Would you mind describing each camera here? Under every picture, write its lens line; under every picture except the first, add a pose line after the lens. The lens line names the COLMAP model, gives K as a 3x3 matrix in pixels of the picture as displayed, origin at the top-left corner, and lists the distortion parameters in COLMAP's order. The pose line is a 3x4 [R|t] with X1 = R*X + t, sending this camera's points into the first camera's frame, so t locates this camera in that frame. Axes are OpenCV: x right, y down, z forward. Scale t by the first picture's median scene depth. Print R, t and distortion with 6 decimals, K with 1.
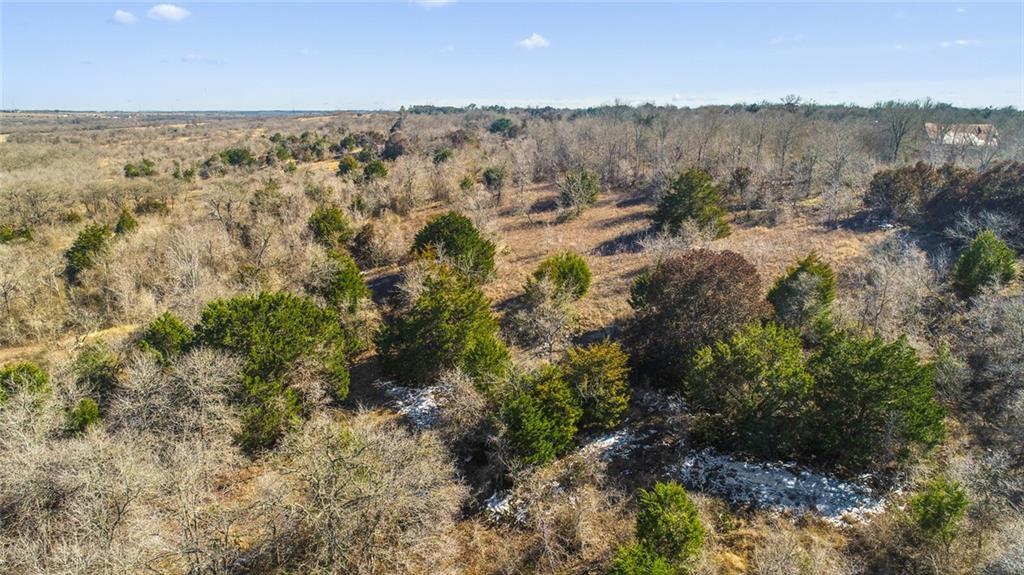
lens RADIAL K [[677.3, 0, 512.0], [0, 677.3, 287.5], [0, 0, 1]] dist [0.001217, -0.002177]
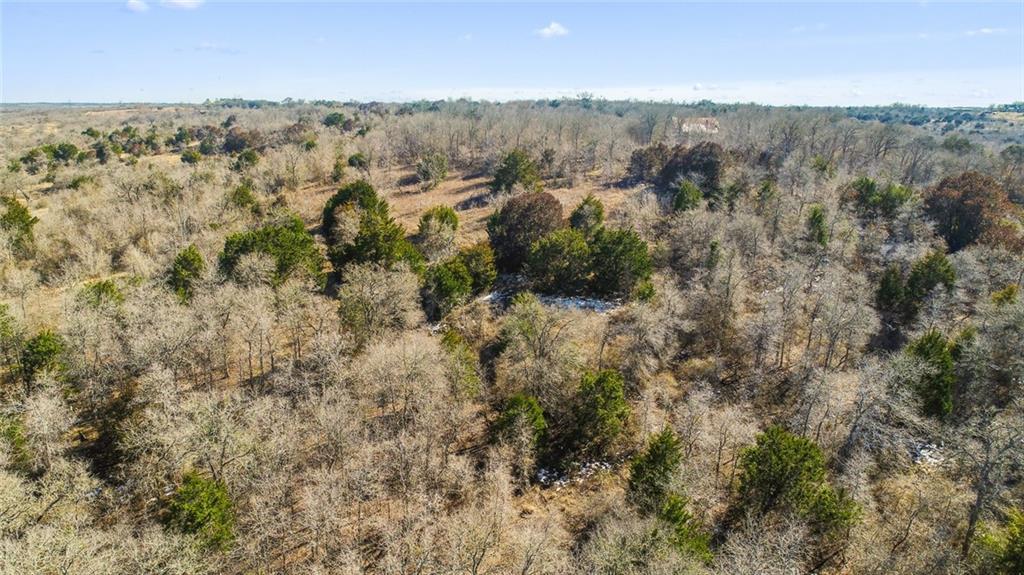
lens RADIAL K [[677.3, 0, 512.0], [0, 677.3, 287.5], [0, 0, 1]] dist [0.001217, -0.002177]
pose [[0.963771, -0.067098, 0.258153, -0.122813], [0.064618, 0.997746, 0.018089, 0.083284], [-0.258785, -0.000752, 0.965935, -0.358576]]
